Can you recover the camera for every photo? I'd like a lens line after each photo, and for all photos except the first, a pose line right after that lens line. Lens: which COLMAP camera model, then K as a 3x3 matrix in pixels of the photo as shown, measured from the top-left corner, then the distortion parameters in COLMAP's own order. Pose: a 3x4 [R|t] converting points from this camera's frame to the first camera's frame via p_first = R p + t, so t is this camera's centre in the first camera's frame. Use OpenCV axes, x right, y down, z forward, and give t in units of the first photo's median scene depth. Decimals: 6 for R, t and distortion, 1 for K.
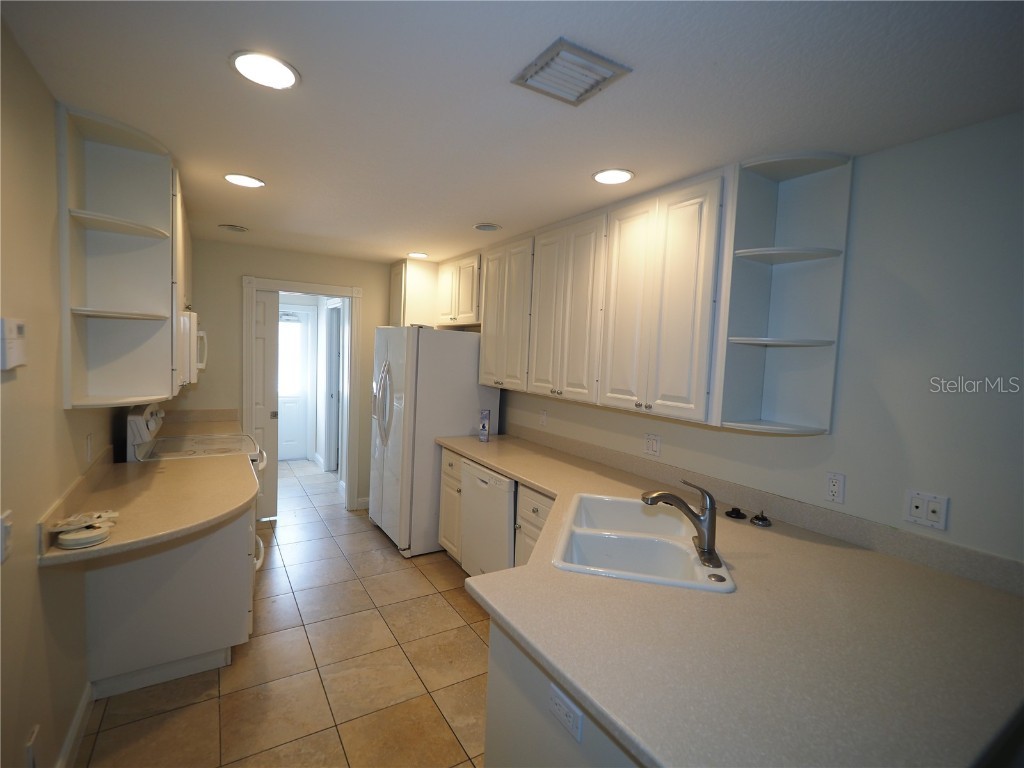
lens RADIAL K [[482.9, 0, 503.7], [0, 482.9, 381.7], [0, 0, 1]] dist [0.003515, -0.001256]
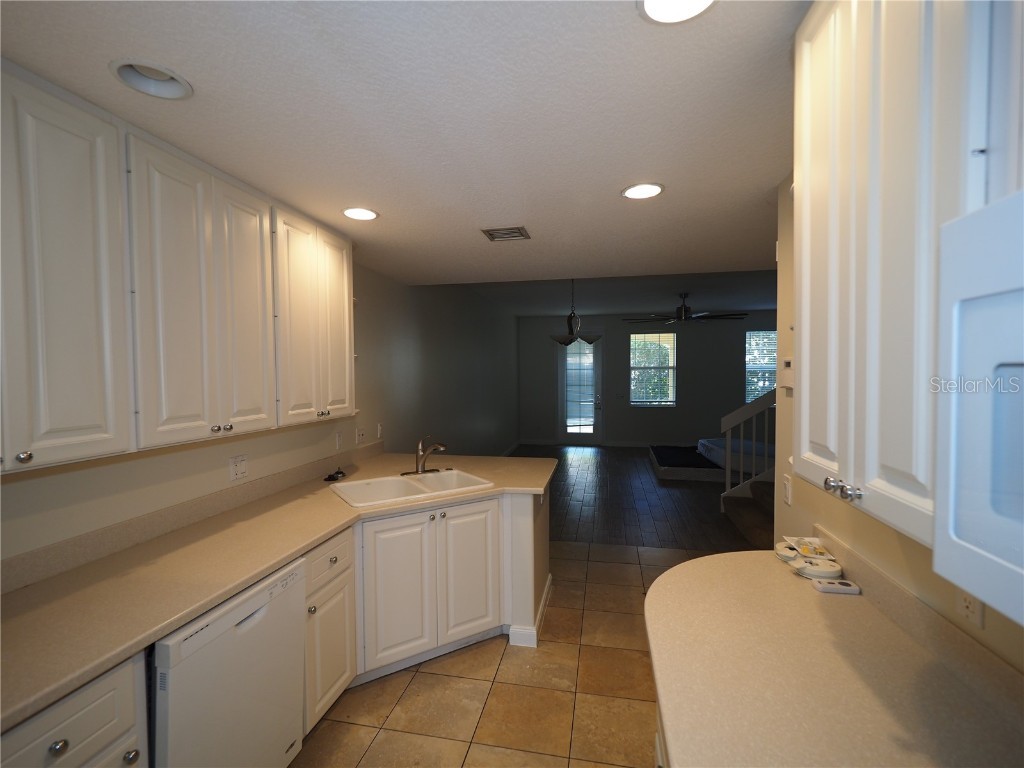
lens RADIAL K [[482.9, 0, 506.3], [0, 482.9, 384.7], [0, 0, 1]] dist [0.003515, -0.001256]
pose [[-0.732544, -0.051766, 0.678748, -0.734529], [0.019855, 0.995055, 0.097318, -0.112206], [-0.680430, 0.084766, -0.727895, 1.451990]]
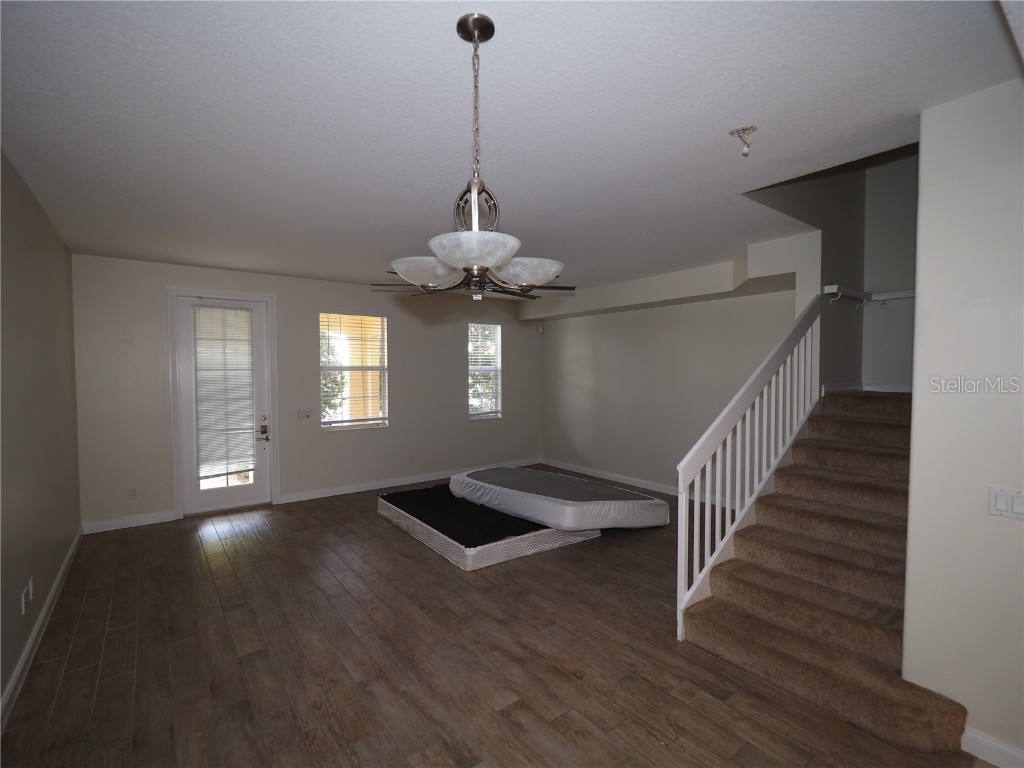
lens RADIAL K [[482.9, 0, 511.8], [0, 482.9, 383.0], [0, 0, 1]] dist [0.003515, -0.001256]
pose [[-0.994305, -0.034138, -0.100957, -0.464663], [-0.041935, 0.996215, 0.076145, -0.086896], [0.097975, 0.079945, -0.991973, 1.217264]]
